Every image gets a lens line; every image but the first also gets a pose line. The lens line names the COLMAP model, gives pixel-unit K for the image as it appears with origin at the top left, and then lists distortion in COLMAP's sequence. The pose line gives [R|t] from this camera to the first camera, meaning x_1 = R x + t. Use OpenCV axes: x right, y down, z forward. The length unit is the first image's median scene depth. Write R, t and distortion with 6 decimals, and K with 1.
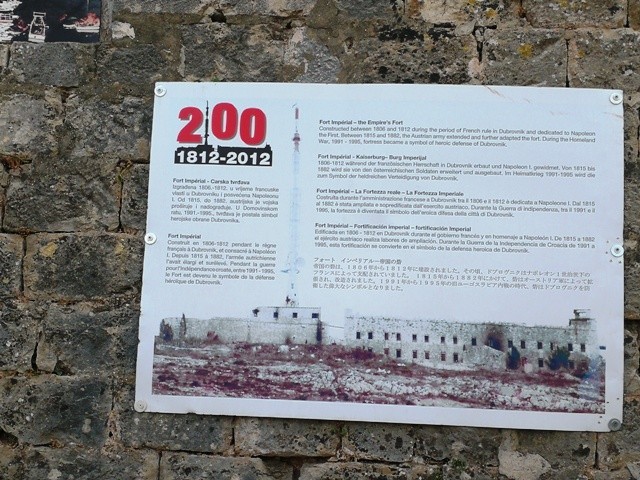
lens RADIAL K [[1002.0, 0, 320.0], [0, 1002.0, 239.8], [0, 0, 1]] dist [-0.028747, 0.000000]
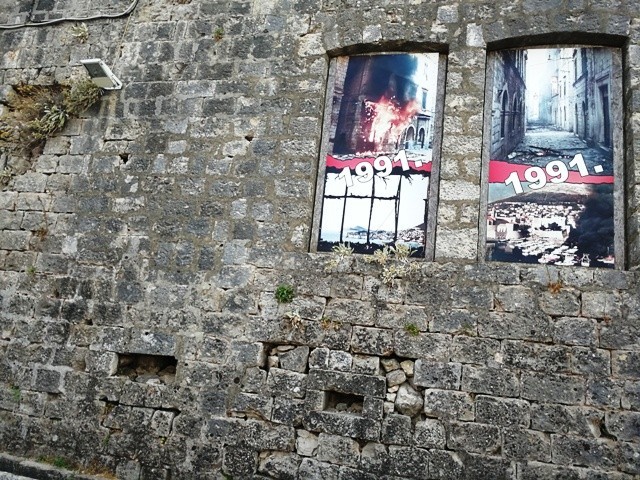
lens RADIAL K [[508.6, 0, 320.3], [0, 508.6, 240.6], [0, 0, 1]] dist [0.000194, -0.001657]
pose [[0.985400, 0.025355, -0.168358, -0.790706], [-0.047480, 0.990544, -0.128721, -0.076441], [0.163503, 0.134835, 0.977285, -0.364628]]
